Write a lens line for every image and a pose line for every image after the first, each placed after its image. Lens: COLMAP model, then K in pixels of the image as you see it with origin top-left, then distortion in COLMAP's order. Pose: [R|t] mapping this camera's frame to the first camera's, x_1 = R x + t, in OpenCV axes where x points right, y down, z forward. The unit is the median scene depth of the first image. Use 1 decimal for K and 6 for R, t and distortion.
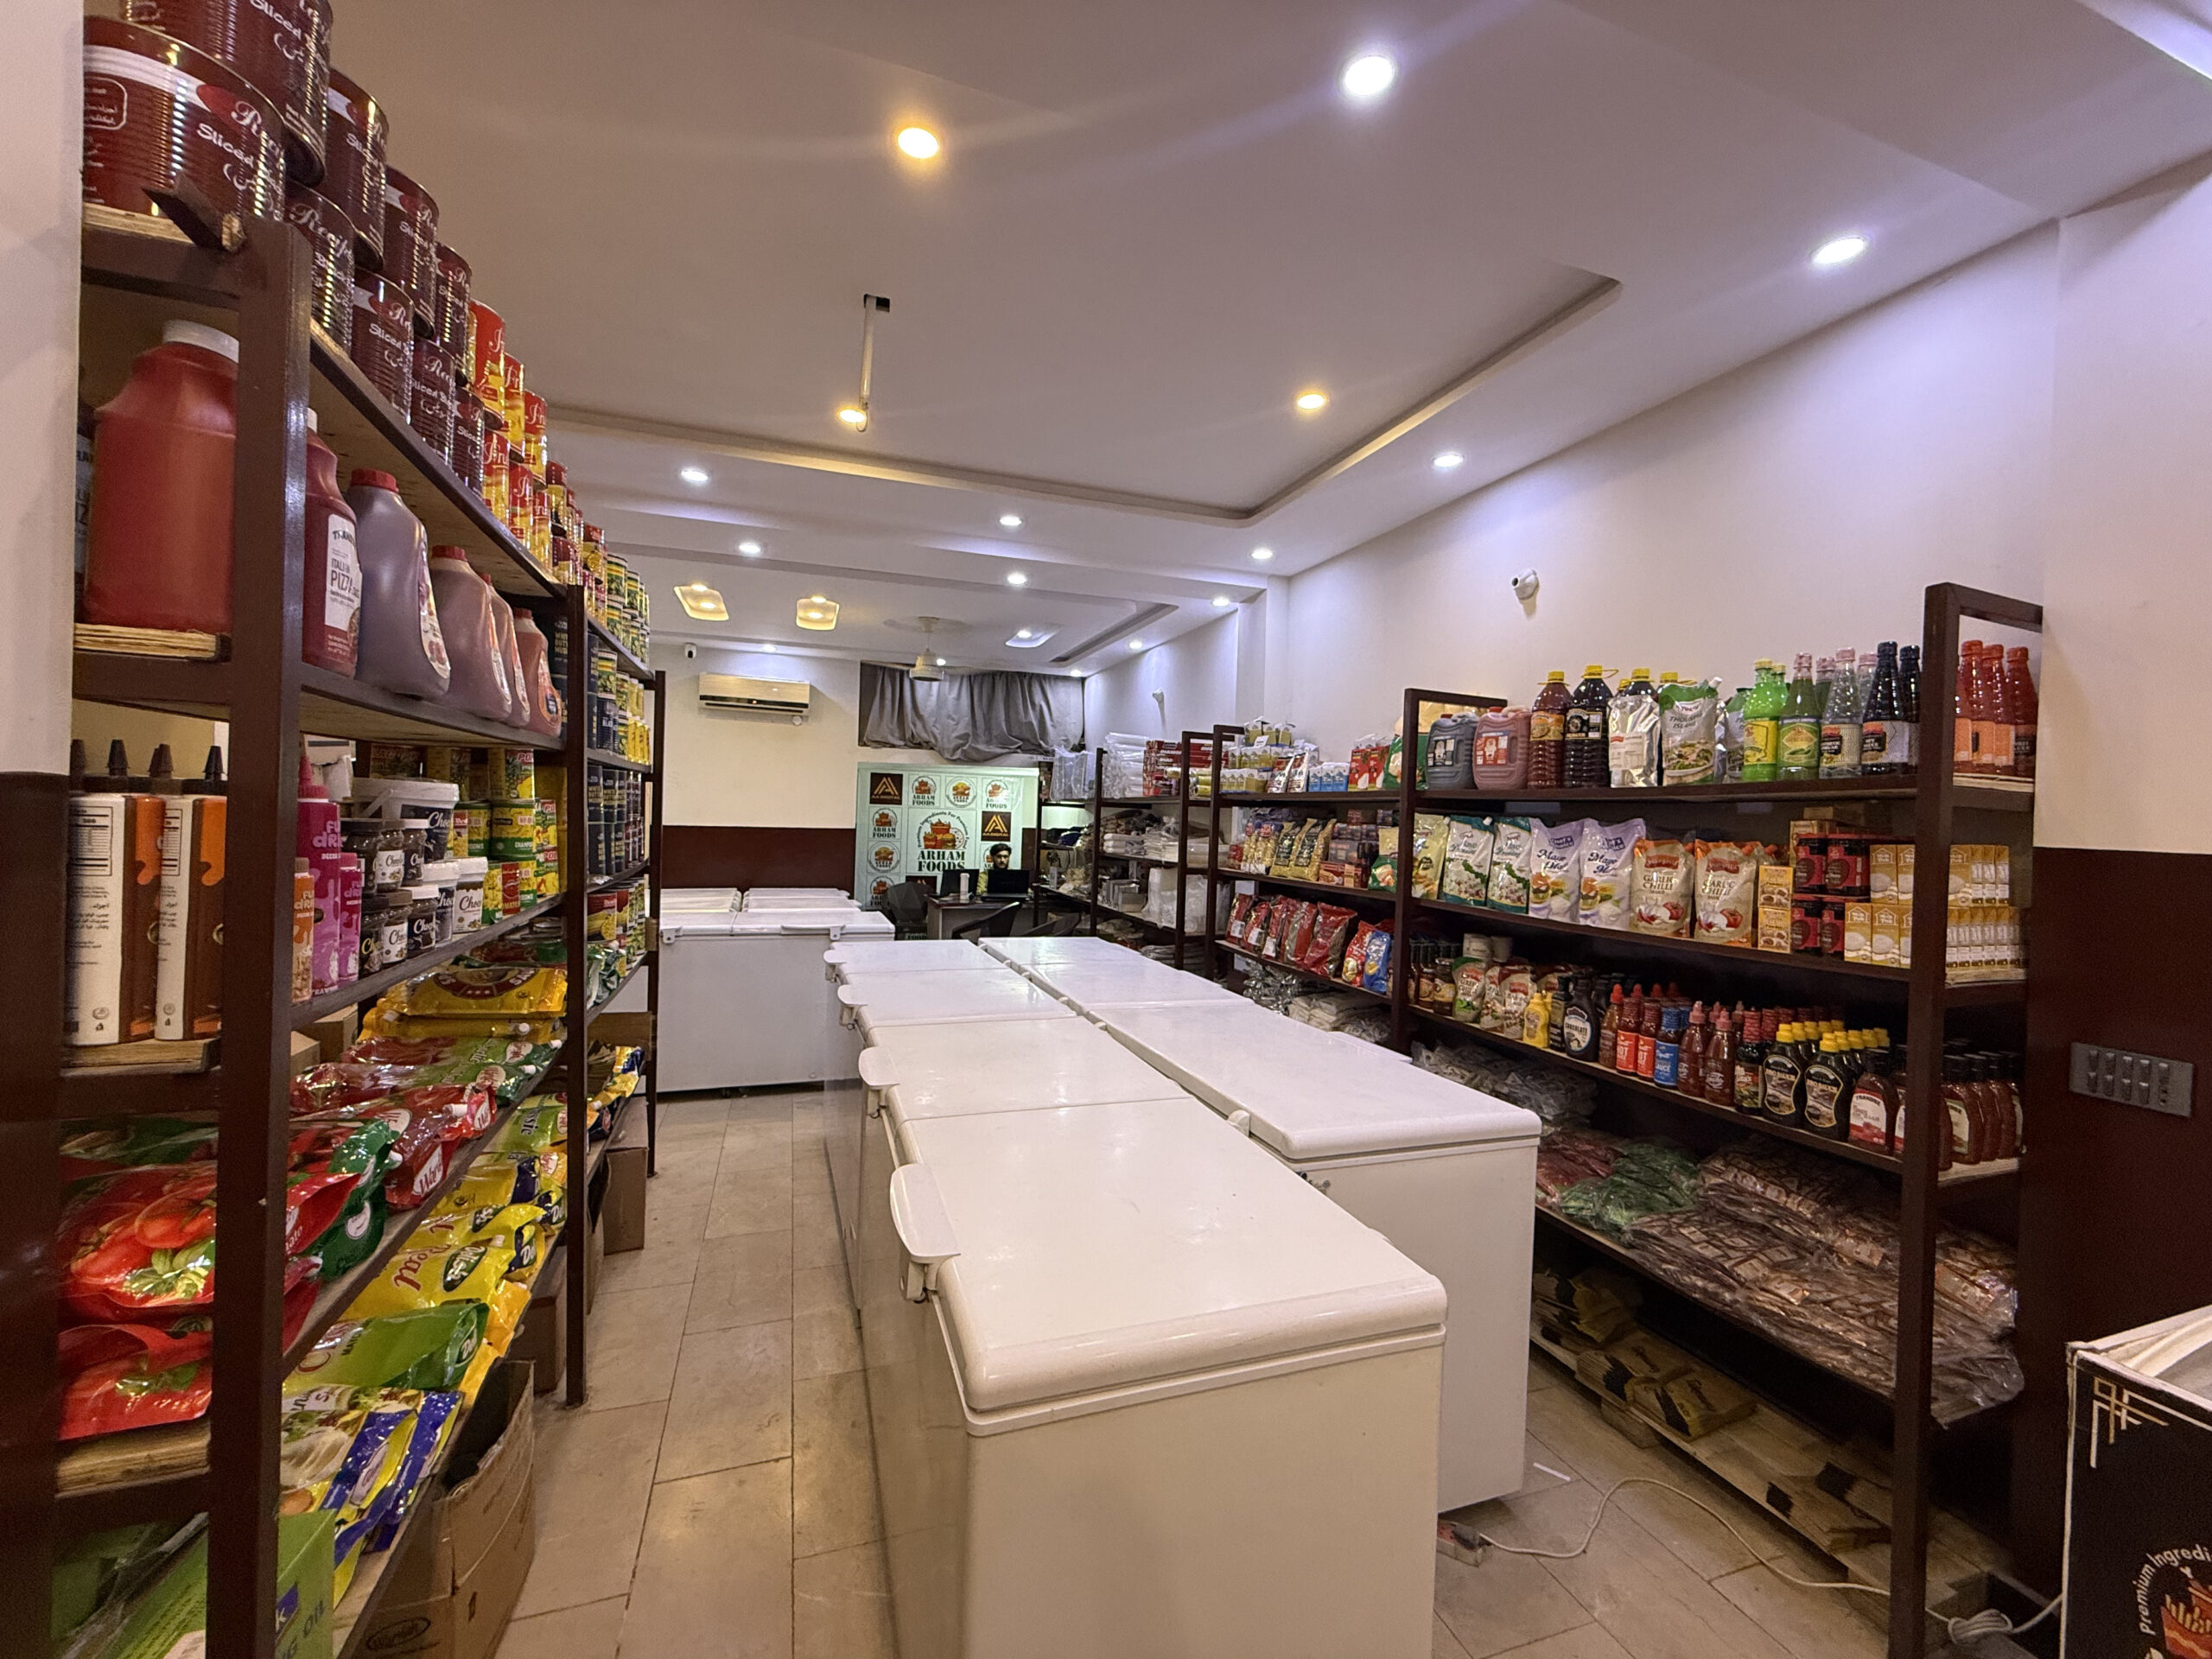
lens RADIAL K [[883.9, 0, 1098.9], [0, 883.9, 827.1], [0, 0, 1]] dist [-0.000725, 0.000127]
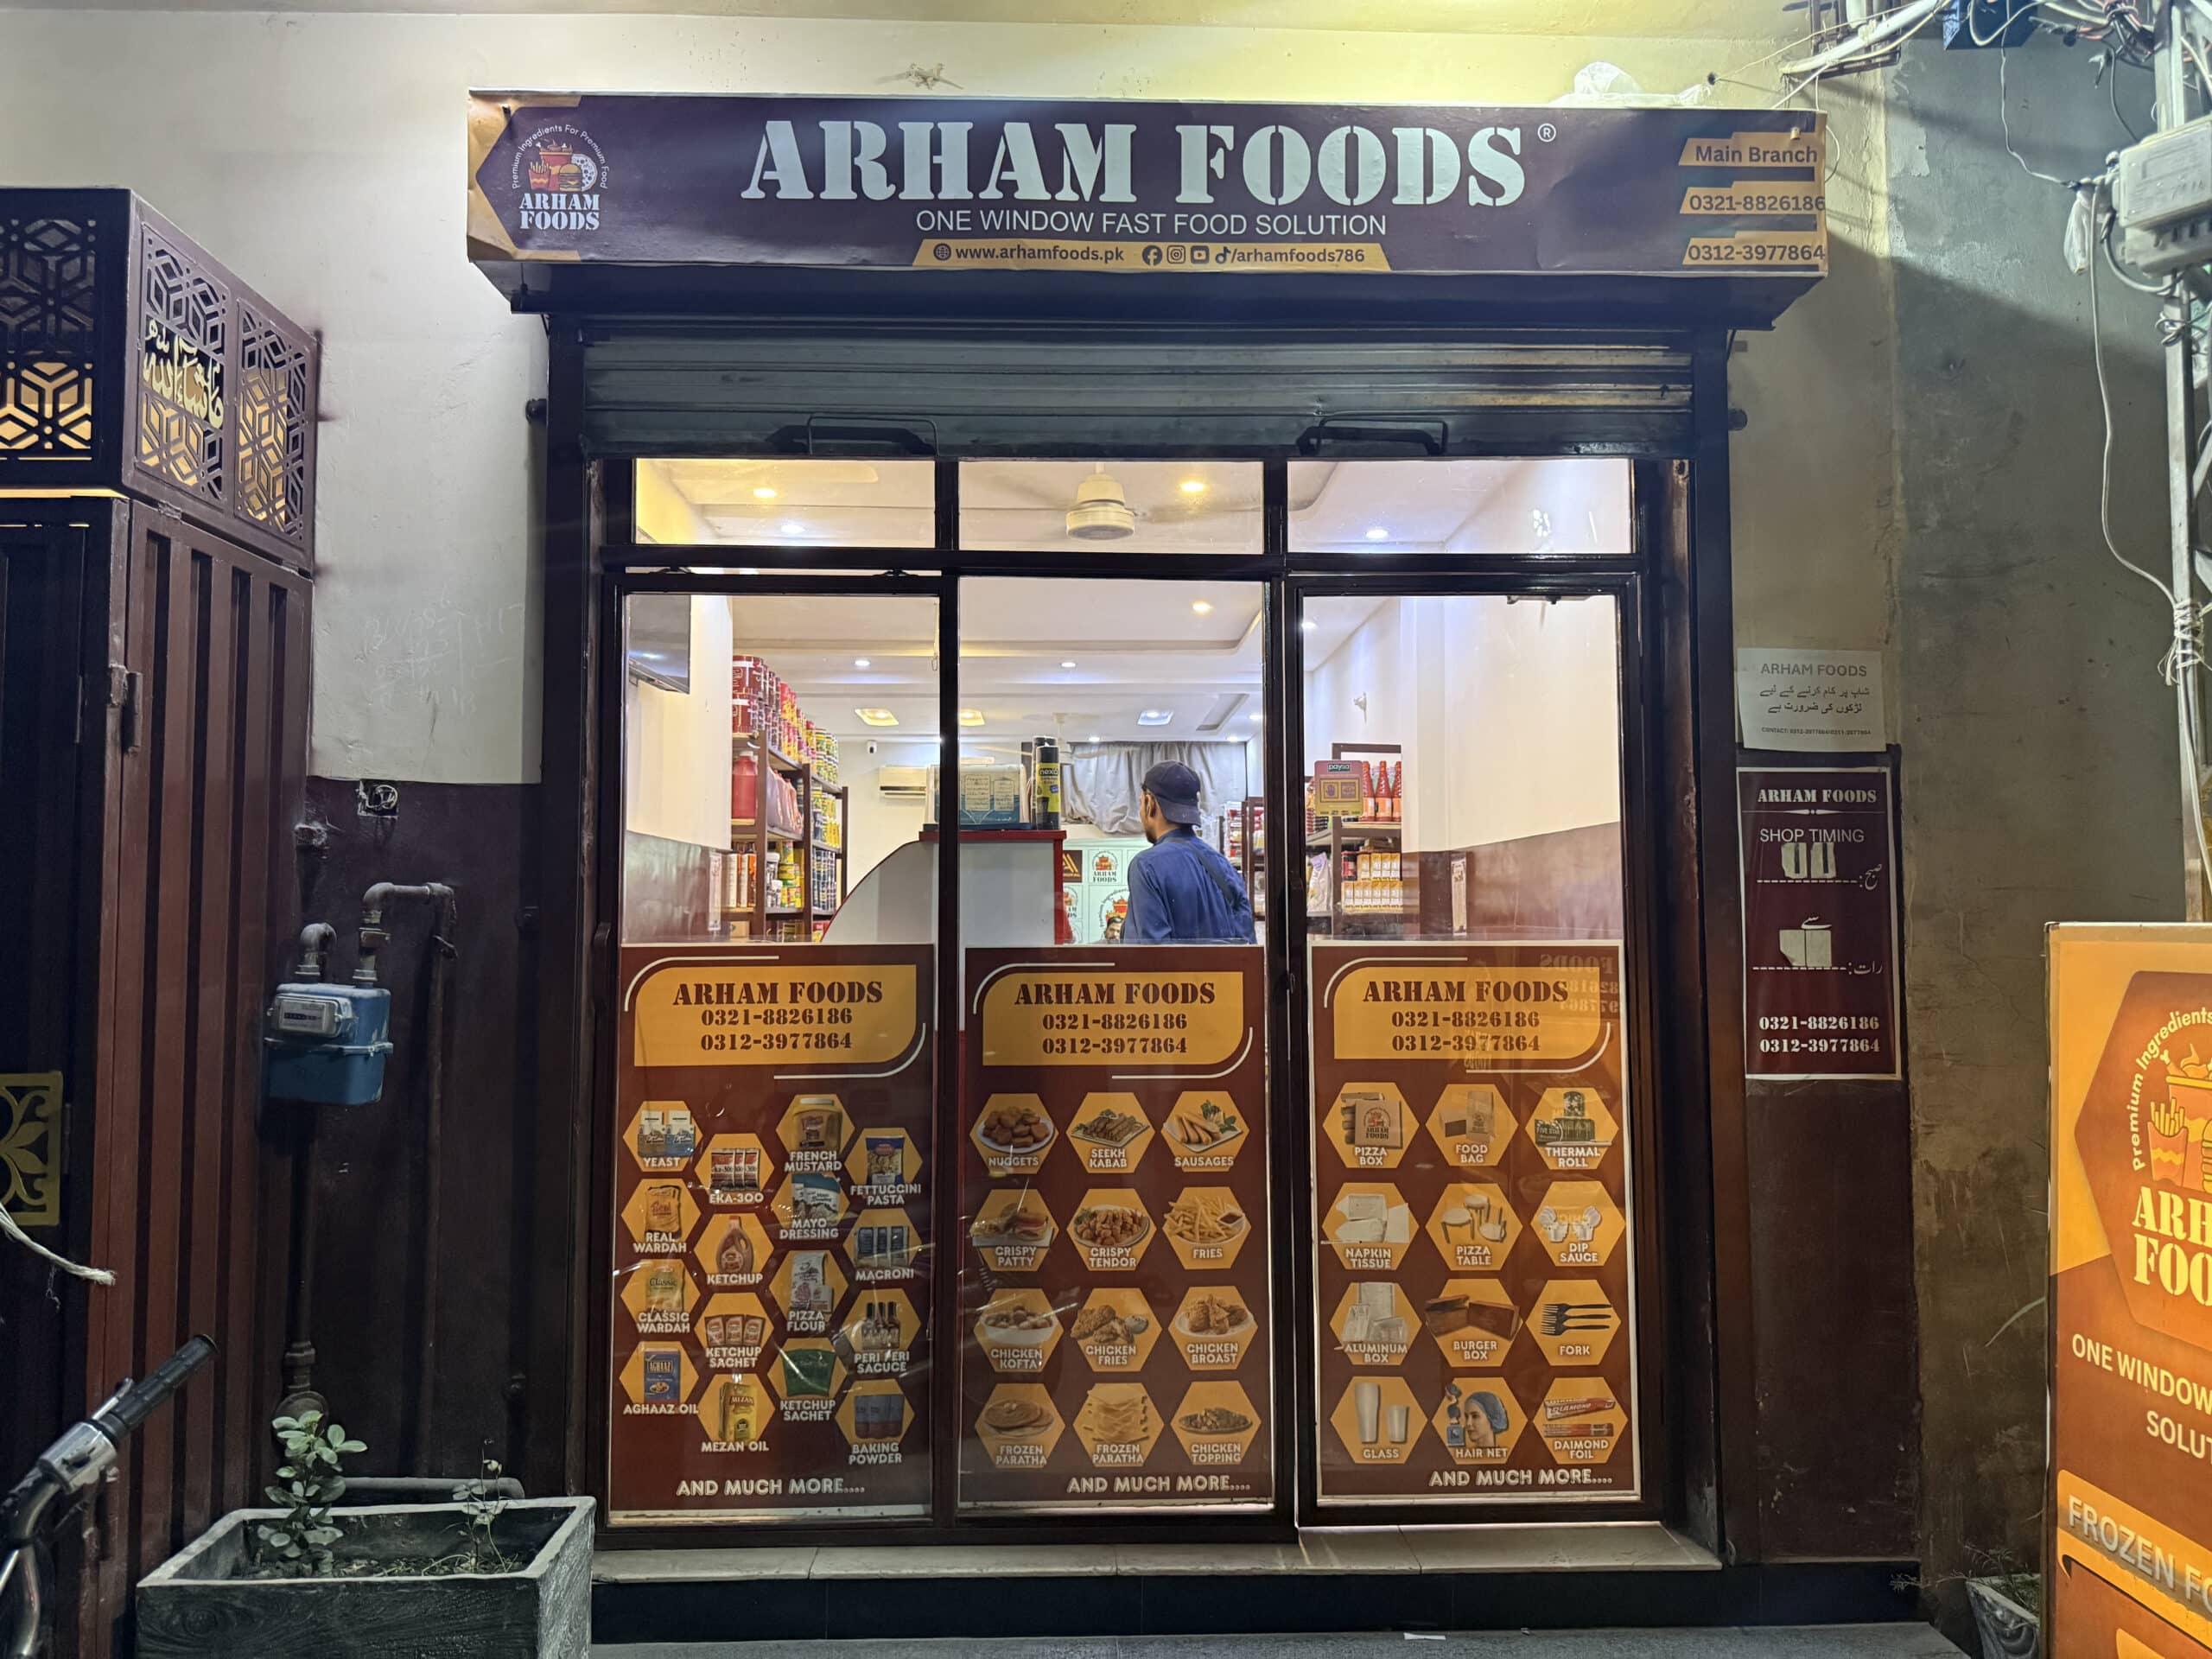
lens RADIAL K [[1547.1, 0, 1106.0], [0, 1547.1, 829.5], [0, 0, 1]] dist [0.007488, 0.001437]
pose [[0.954021, -0.048889, -0.295726, 1.045591], [0.026814, 0.996573, -0.078249, 0.172591], [0.298538, 0.066721, 0.952063, -2.037640]]
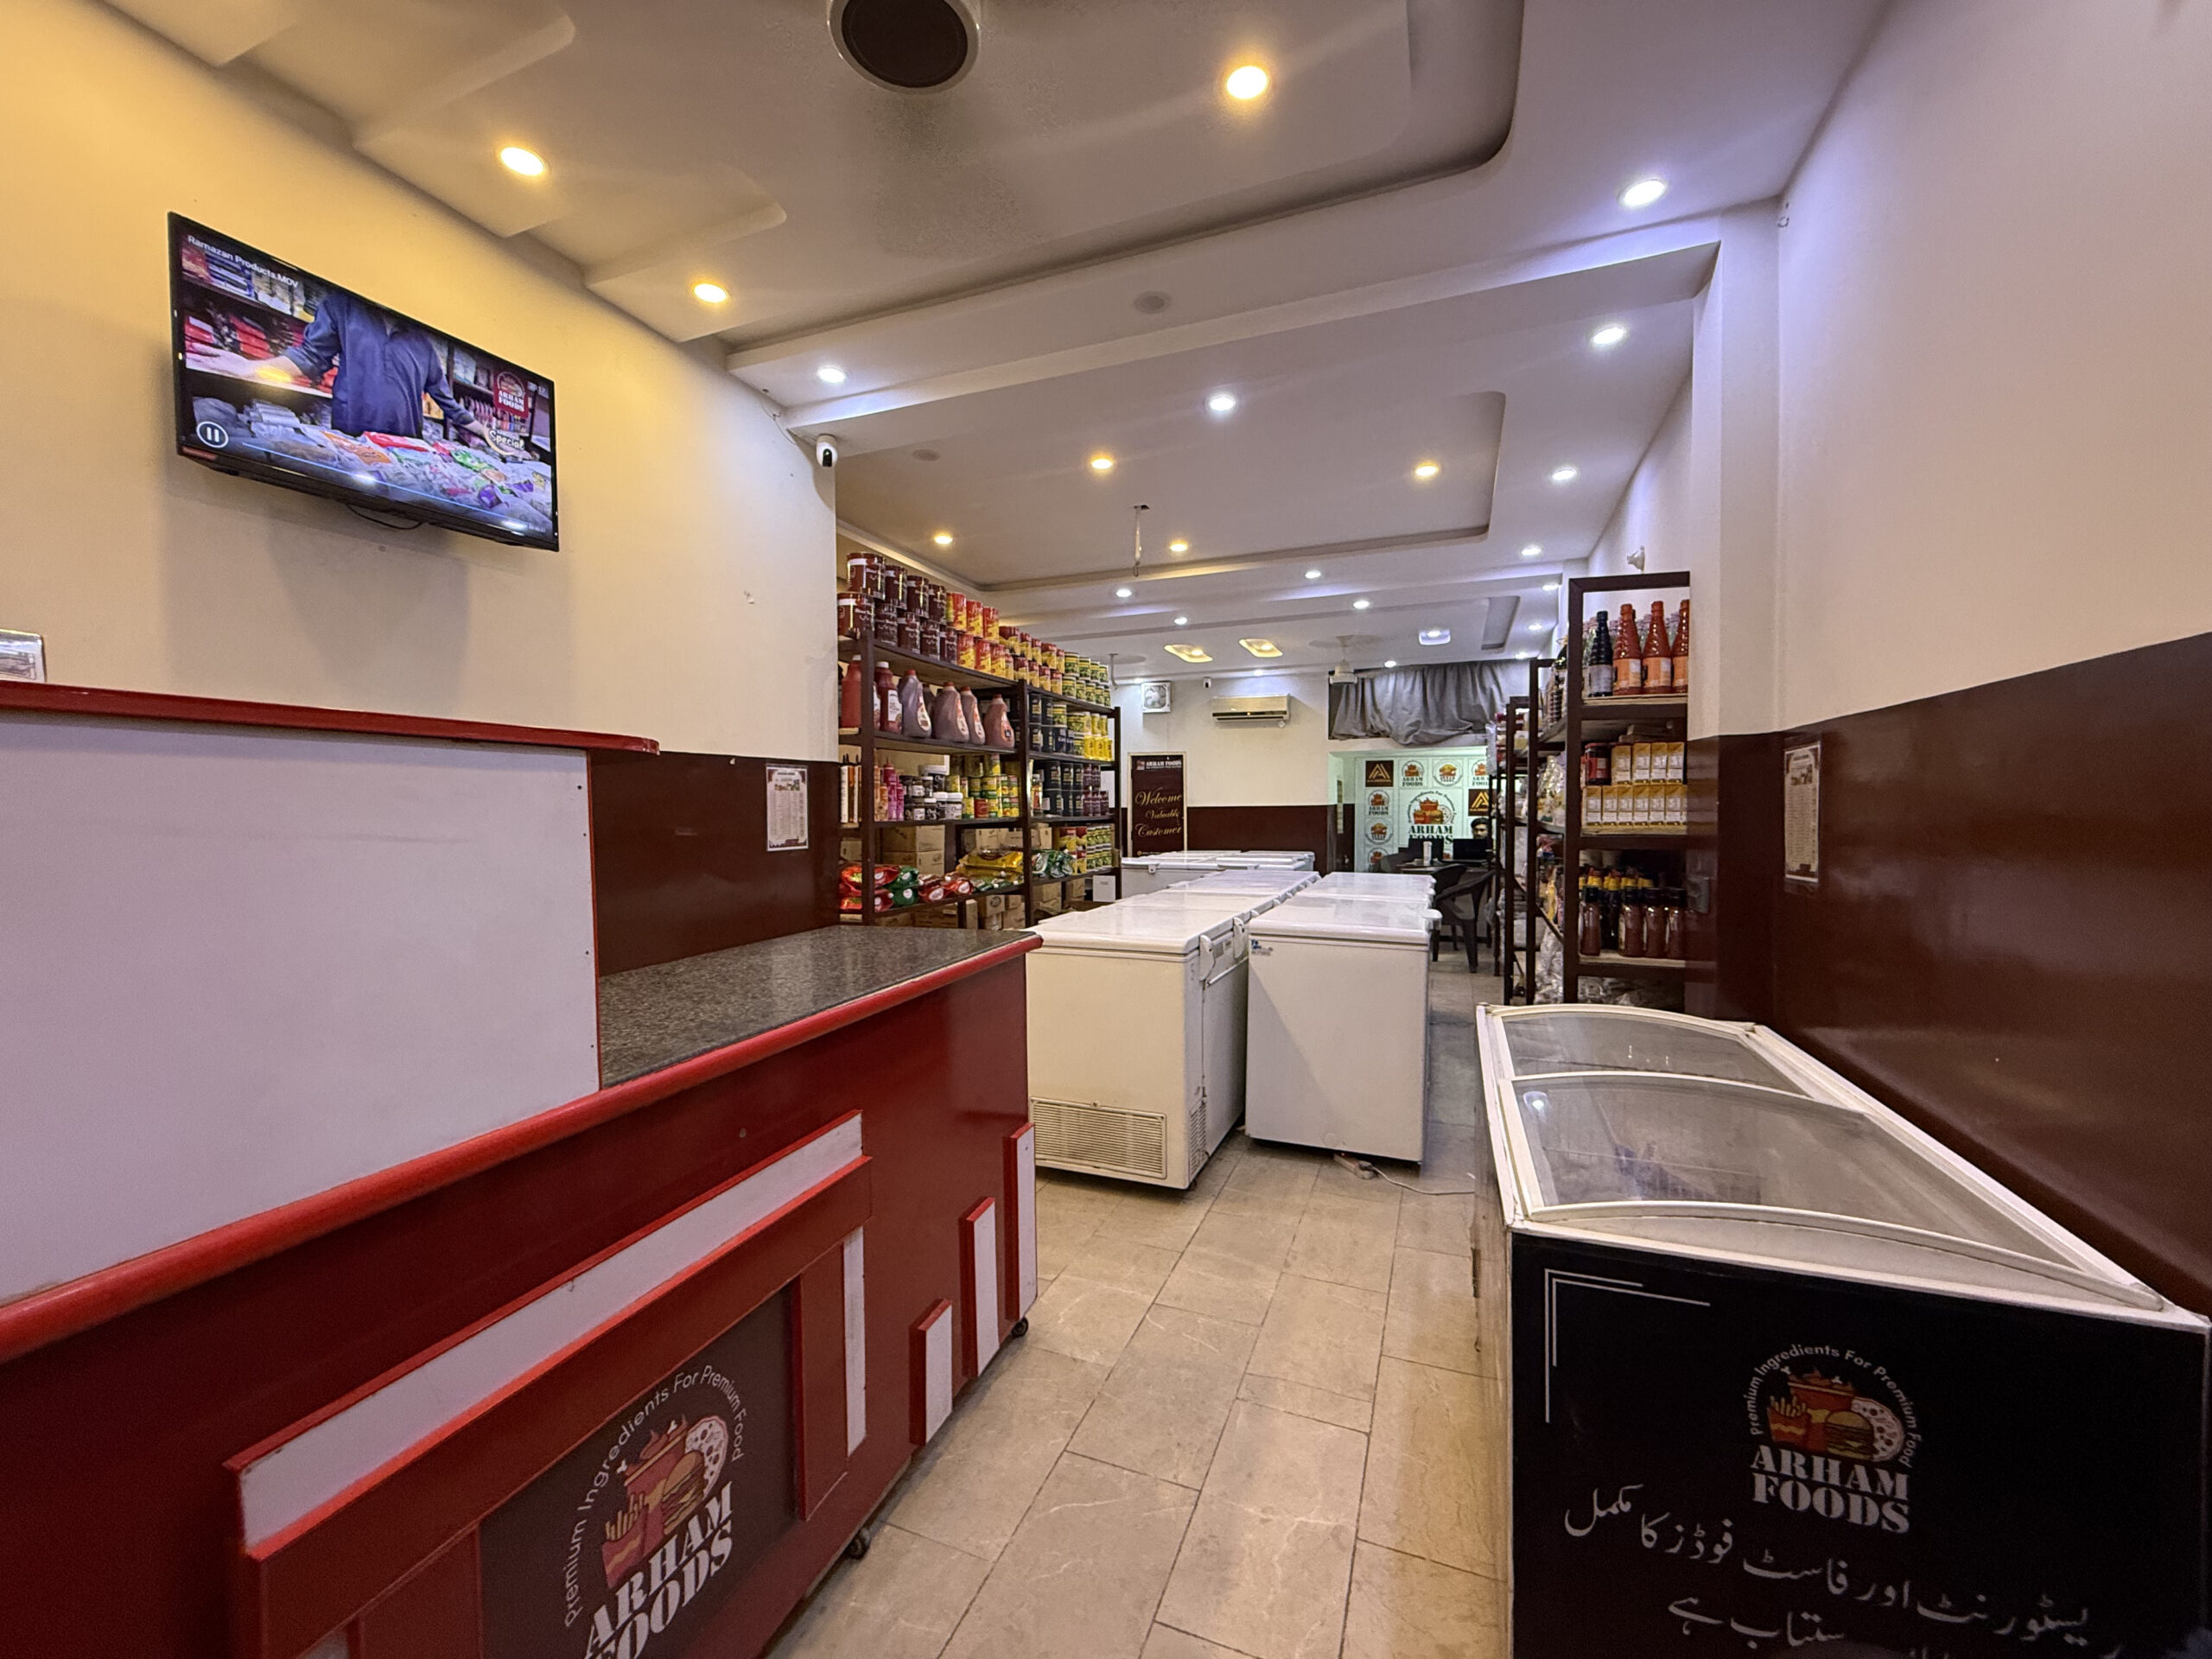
lens RADIAL K [[883.9, 0, 1098.9], [0, 883.9, 827.1], [0, 0, 1]] dist [-0.000725, 0.000127]
pose [[0.753991, -0.020638, -0.656561, 0.887889], [0.020180, 0.999762, -0.008251, 0.107021], [0.656575, -0.007028, 0.754228, -0.488561]]
